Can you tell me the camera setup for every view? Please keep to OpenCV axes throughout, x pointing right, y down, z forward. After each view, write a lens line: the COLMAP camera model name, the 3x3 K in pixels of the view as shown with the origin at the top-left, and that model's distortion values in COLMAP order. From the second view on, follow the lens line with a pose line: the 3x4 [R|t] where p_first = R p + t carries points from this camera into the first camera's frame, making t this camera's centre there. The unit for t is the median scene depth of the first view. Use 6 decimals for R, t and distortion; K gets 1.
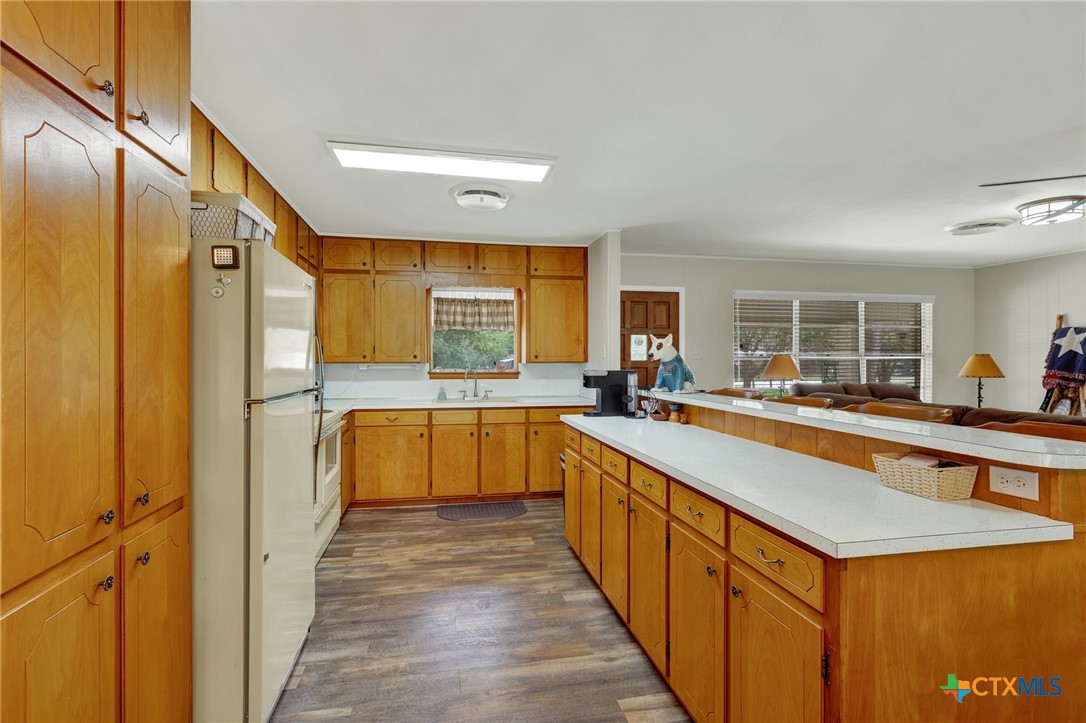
lens RADIAL K [[515.0, 0, 539.4], [0, 515.0, 357.8], [0, 0, 1]] dist [-0.001289, -0.000438]
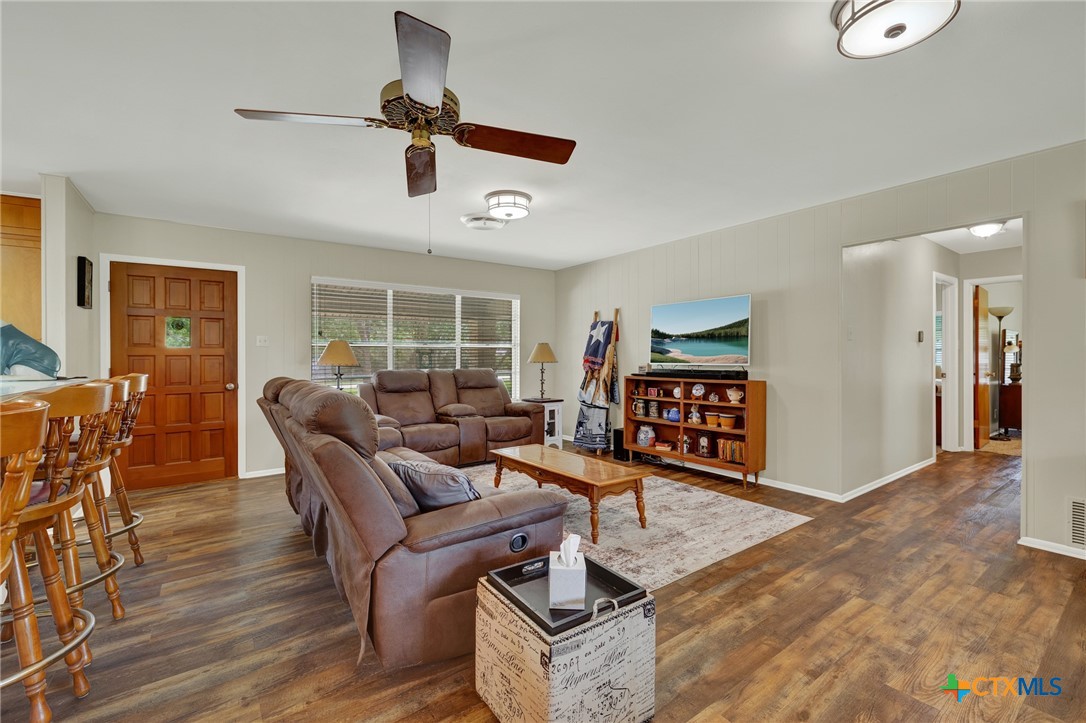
lens RADIAL K [[455.5, 0, 536.4], [0, 455.5, 354.5], [0, 0, 1]] dist [0.000372, -0.000243]
pose [[0.913322, -0.002750, 0.407228, 0.467869], [0.004608, 0.999983, -0.003582, 0.024973], [-0.407211, 0.005149, 0.913319, 0.066203]]
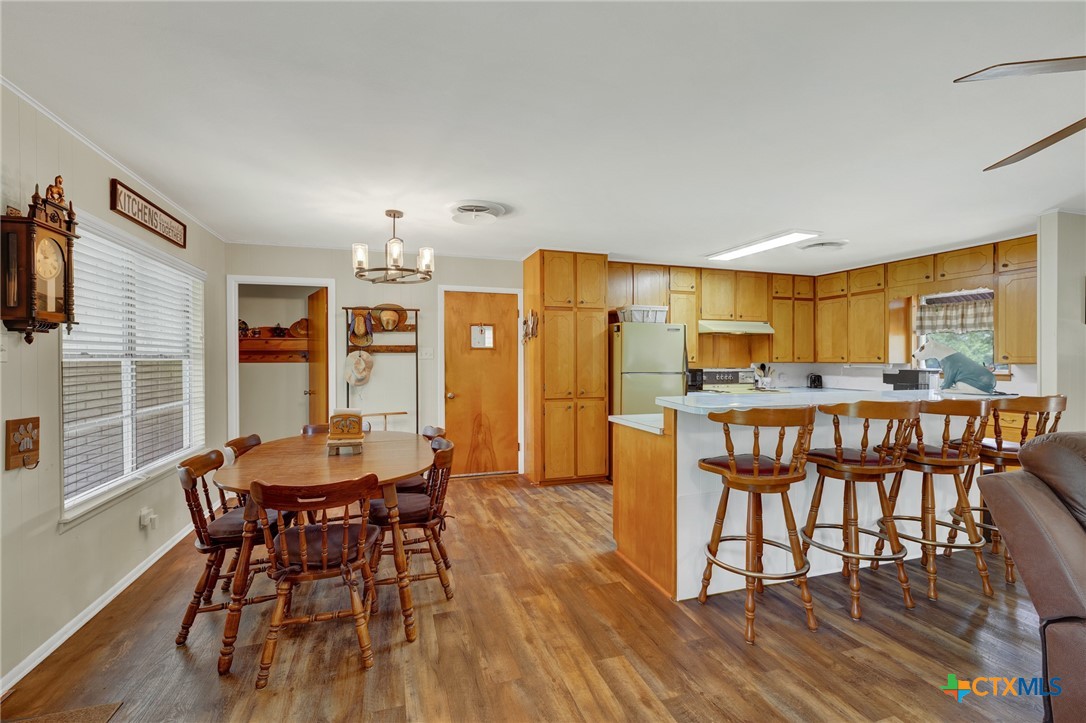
lens RADIAL K [[468.5, 0, 536.2], [0, 468.5, 358.8], [0, 0, 1]] dist [0.003511, 0.000352]
pose [[0.110776, -0.001853, -0.993844, 0.738187], [-0.000572, 0.999998, -0.001928, 0.002376], [0.993845, 0.000782, 0.110775, 0.047402]]
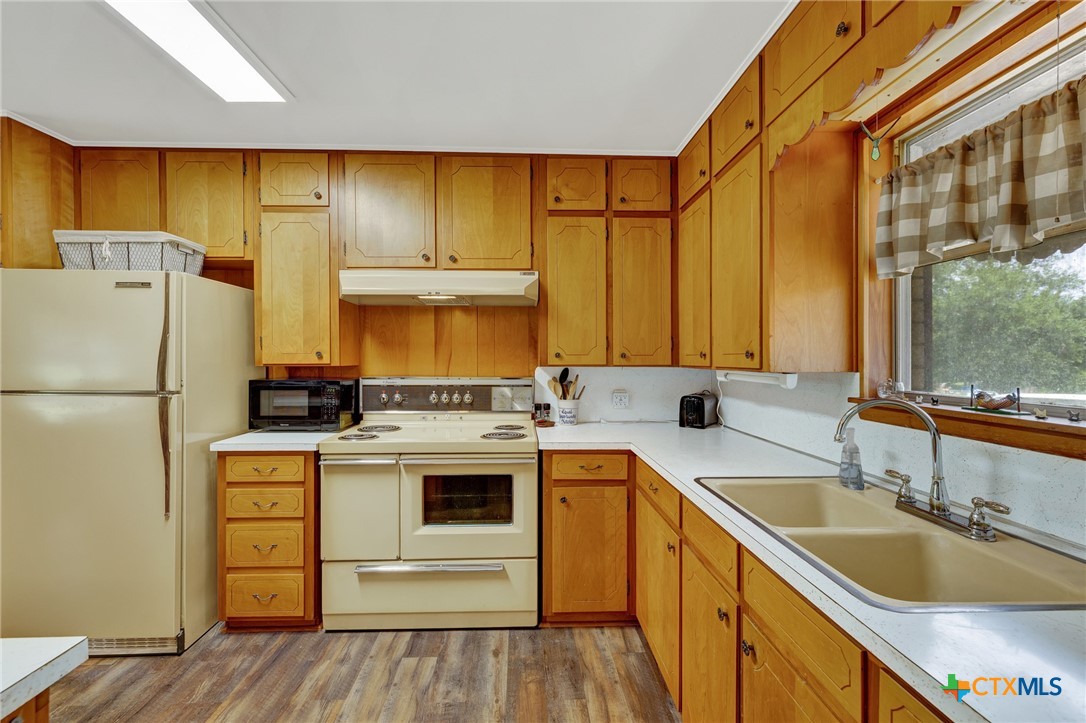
lens RADIAL K [[473.8, 0, 538.7], [0, 473.8, 359.6], [0, 0, 1]] dist [0.002652, 0.000556]
pose [[-0.161852, 0.001158, -0.986814, 0.136973], [-0.000468, 0.999999, 0.001250, 0.001482], [0.986815, 0.000664, -0.161852, 0.834604]]
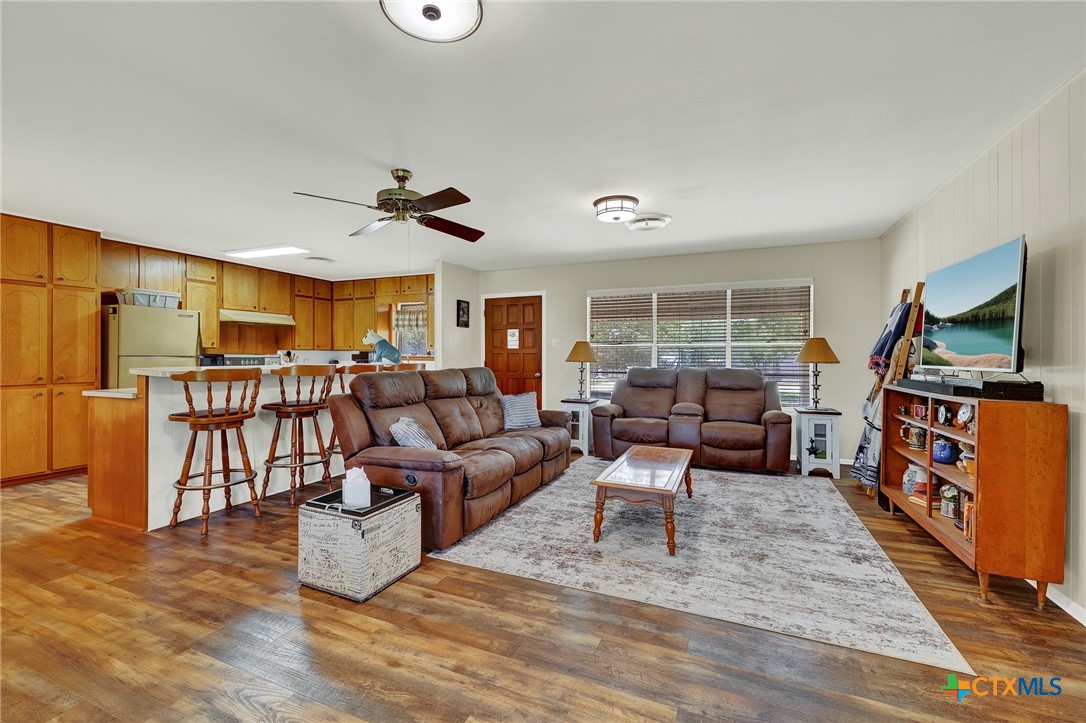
lens RADIAL K [[462.7, 0, 537.0], [0, 462.7, 353.4], [0, 0, 1]] dist [0.001950, 0.000012]
pose [[0.821925, -0.003008, -0.569588, 1.016102], [-0.000558, 0.999981, -0.006086, 0.028068], [0.569595, 0.005320, 0.821908, 0.041619]]
